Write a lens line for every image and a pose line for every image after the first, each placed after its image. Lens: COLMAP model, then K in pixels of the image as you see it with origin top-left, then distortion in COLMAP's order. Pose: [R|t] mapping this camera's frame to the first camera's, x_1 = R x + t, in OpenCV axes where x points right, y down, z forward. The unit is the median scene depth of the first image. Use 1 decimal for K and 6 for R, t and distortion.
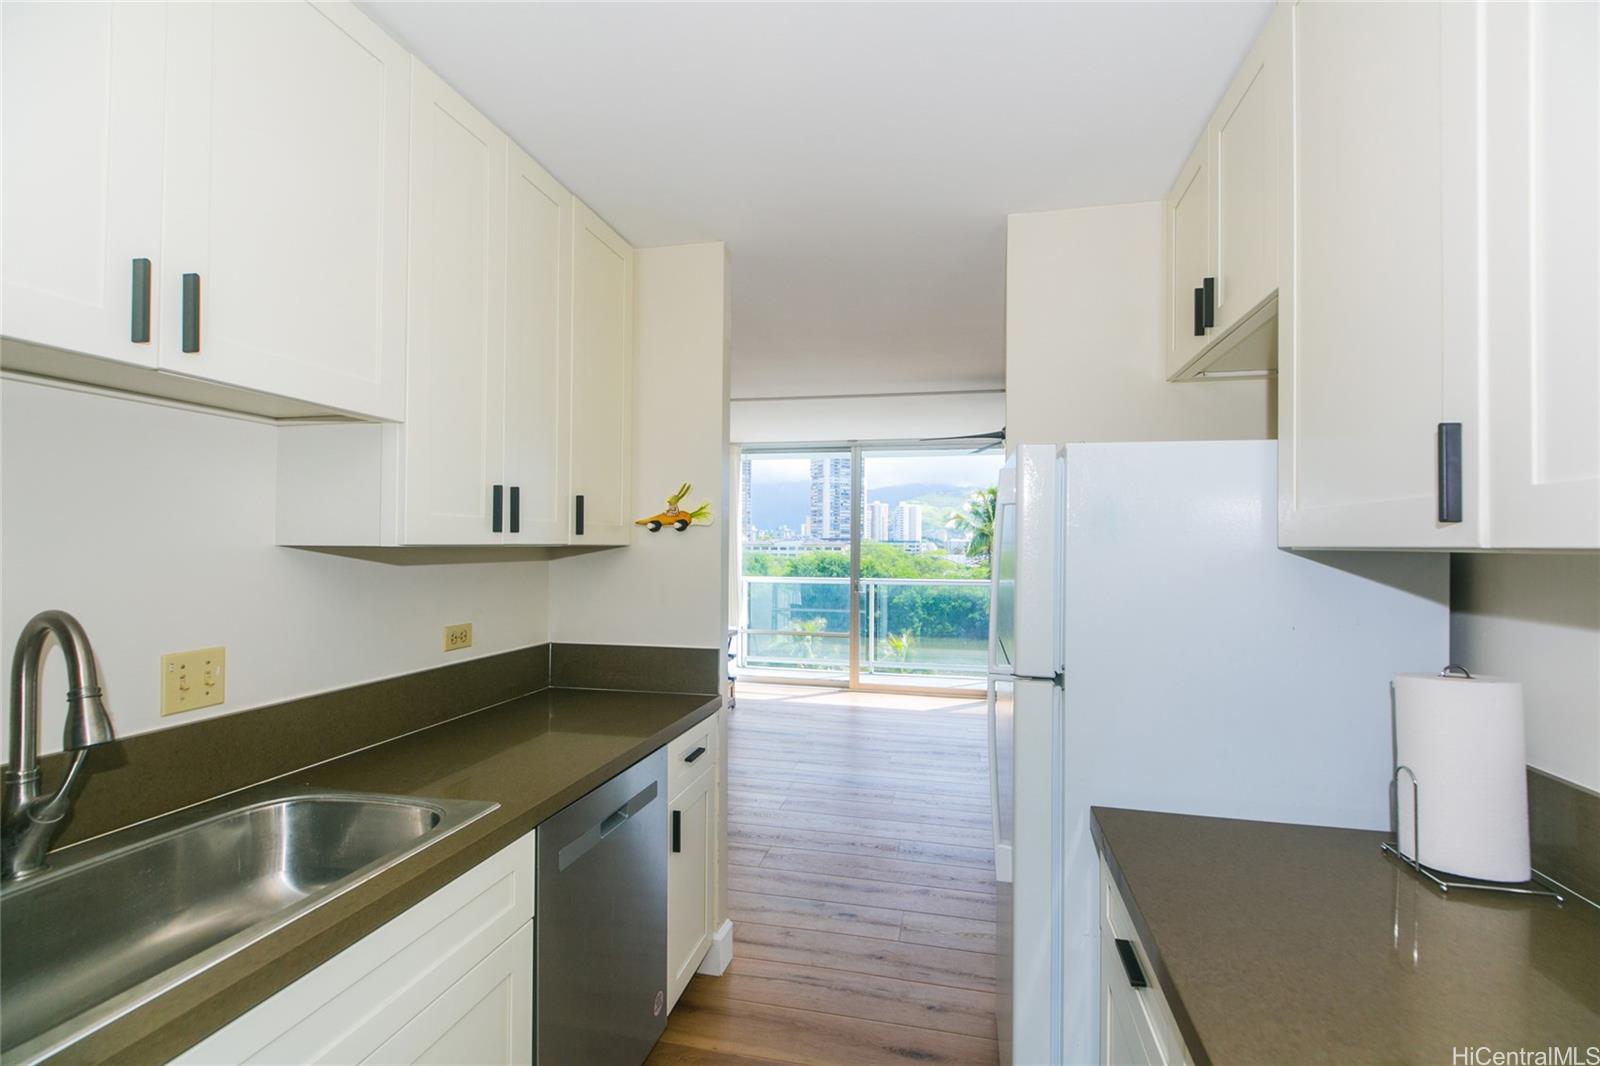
lens RADIAL K [[715.8, 0, 811.7], [0, 715.8, 538.8], [0, 0, 1]] dist [0.001592, -0.000146]
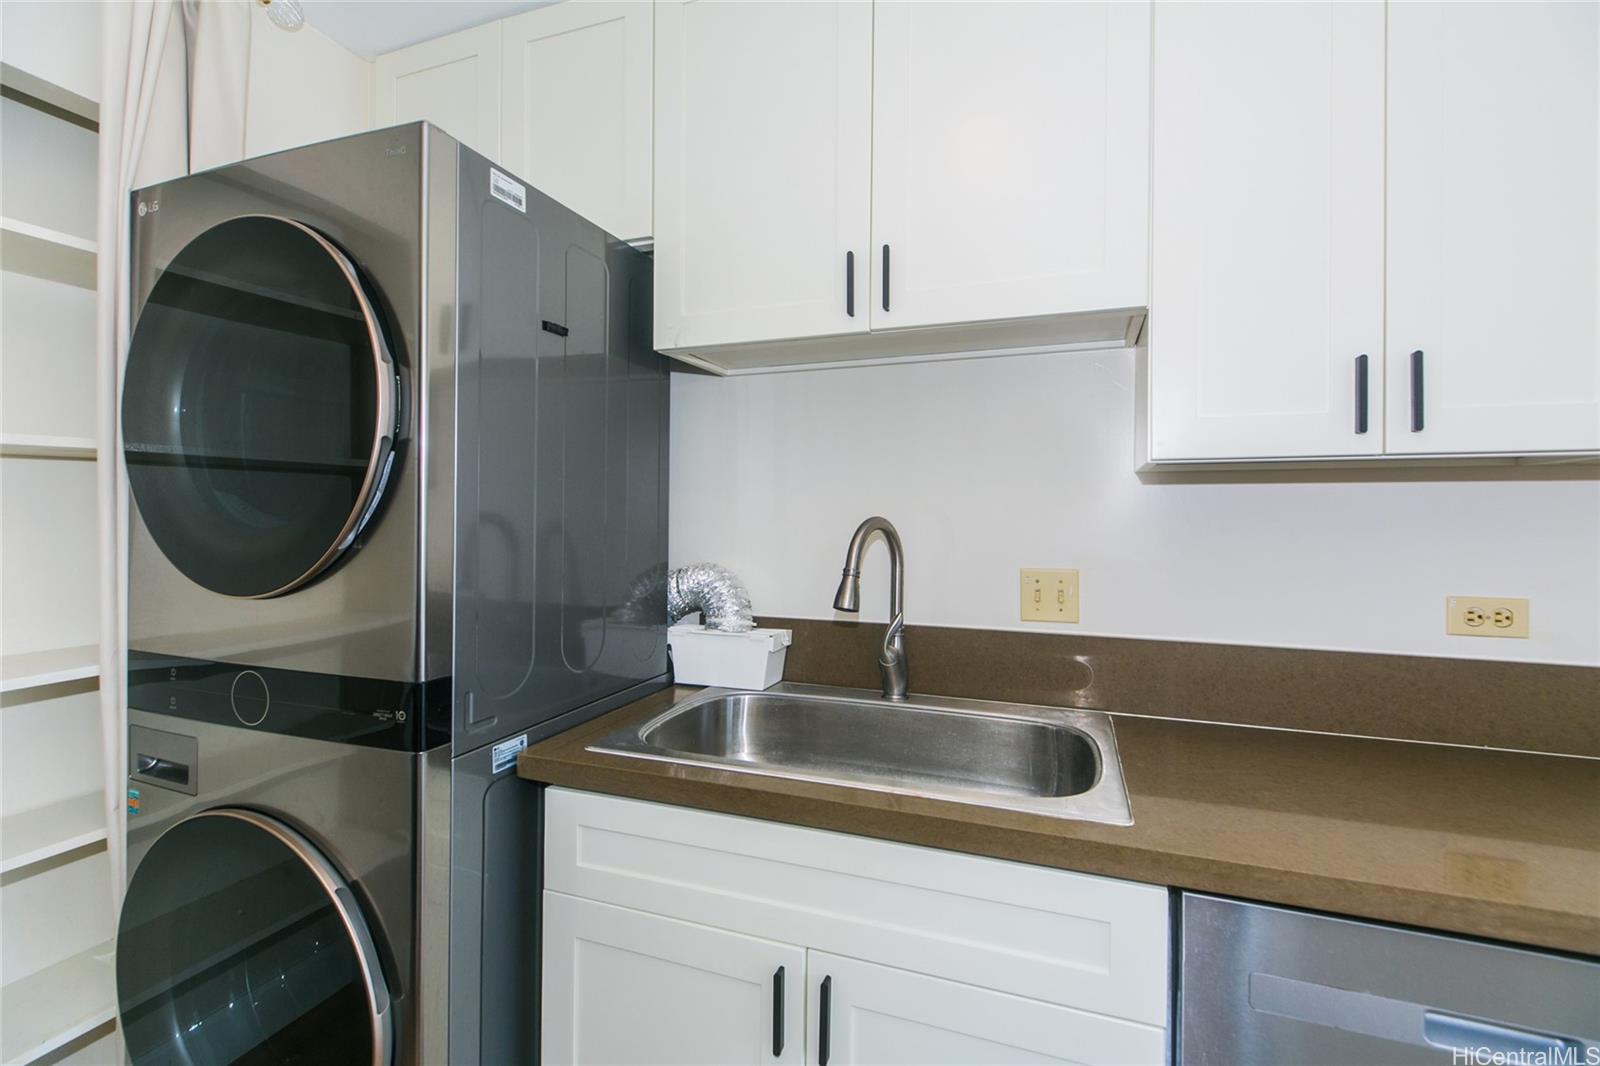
lens RADIAL K [[715.5, 0, 801.9], [0, 715.5, 508.4], [0, 0, 1]] dist [0.000147, -0.000070]
pose [[-0.135829, -0.011849, -0.990661, 0.288863], [0.004788, 0.999909, -0.012616, 0.076902], [0.990721, -0.006456, -0.135760, 0.786640]]
